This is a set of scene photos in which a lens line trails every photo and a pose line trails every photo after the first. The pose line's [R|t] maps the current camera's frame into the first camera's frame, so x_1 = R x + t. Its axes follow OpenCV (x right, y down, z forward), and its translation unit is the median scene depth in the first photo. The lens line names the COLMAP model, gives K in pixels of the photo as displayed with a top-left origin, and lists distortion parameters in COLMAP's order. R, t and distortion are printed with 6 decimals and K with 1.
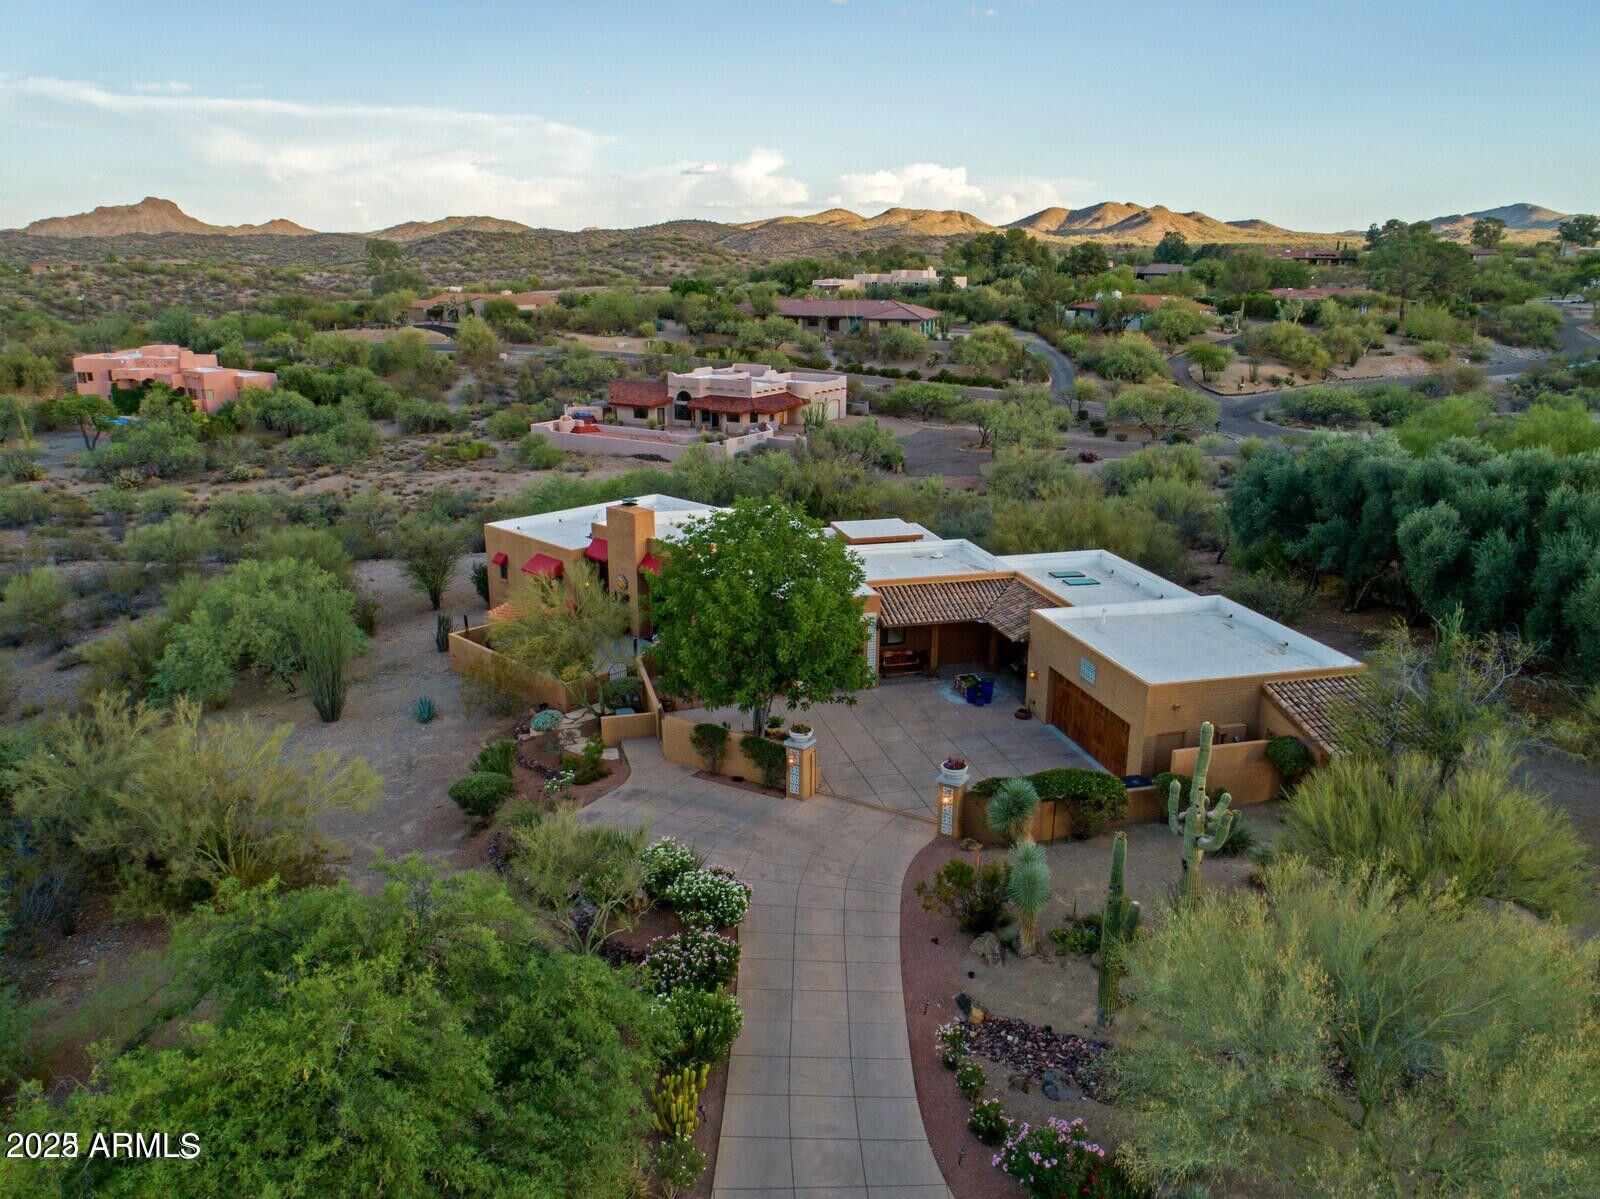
lens RADIAL K [[1205.0, 0, 798.3], [0, 1205.0, 591.8], [0, 0, 1]] dist [-0.024406, 0.008204]
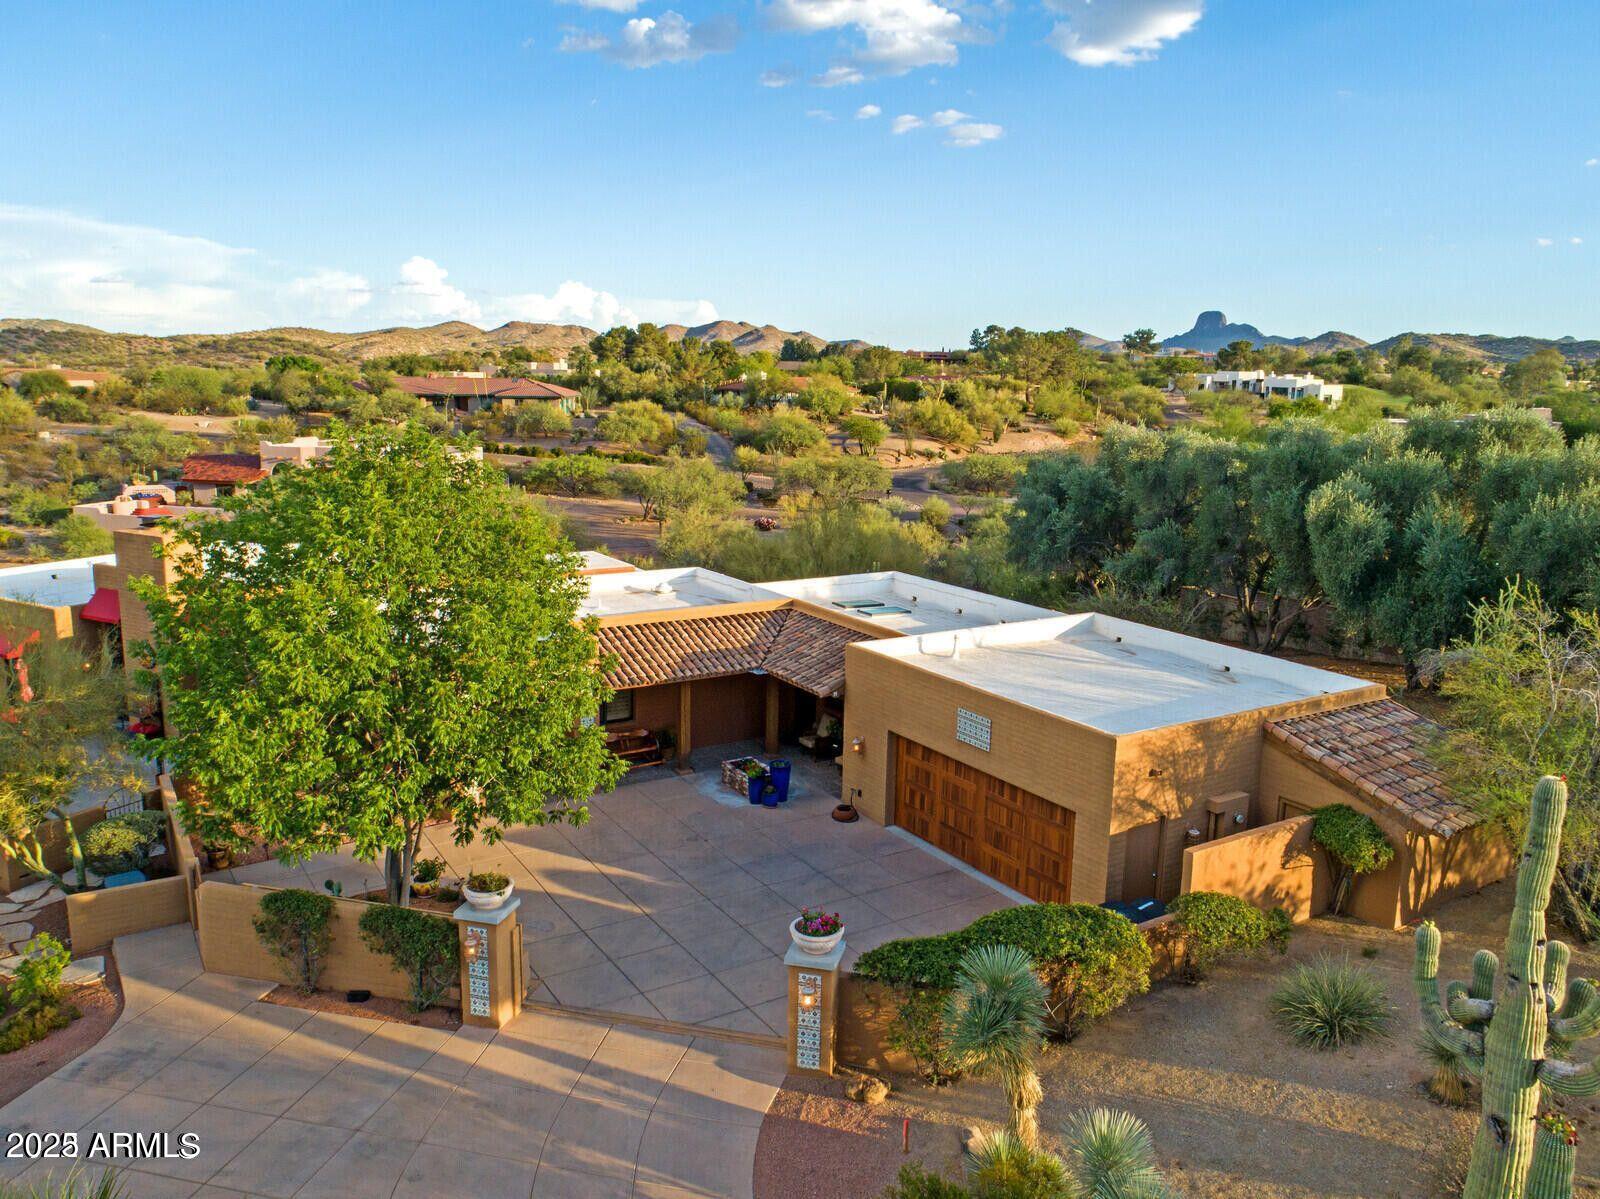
lens RADIAL K [[1205.0, 0, 798.3], [0, 1205.0, 591.8], [0, 0, 1]] dist [-0.024406, 0.008204]
pose [[0.954010, -0.039347, 0.297182, -0.004984], [0.066284, 0.994498, -0.081114, 0.011841], [-0.292355, 0.097082, 0.951369, 0.130872]]
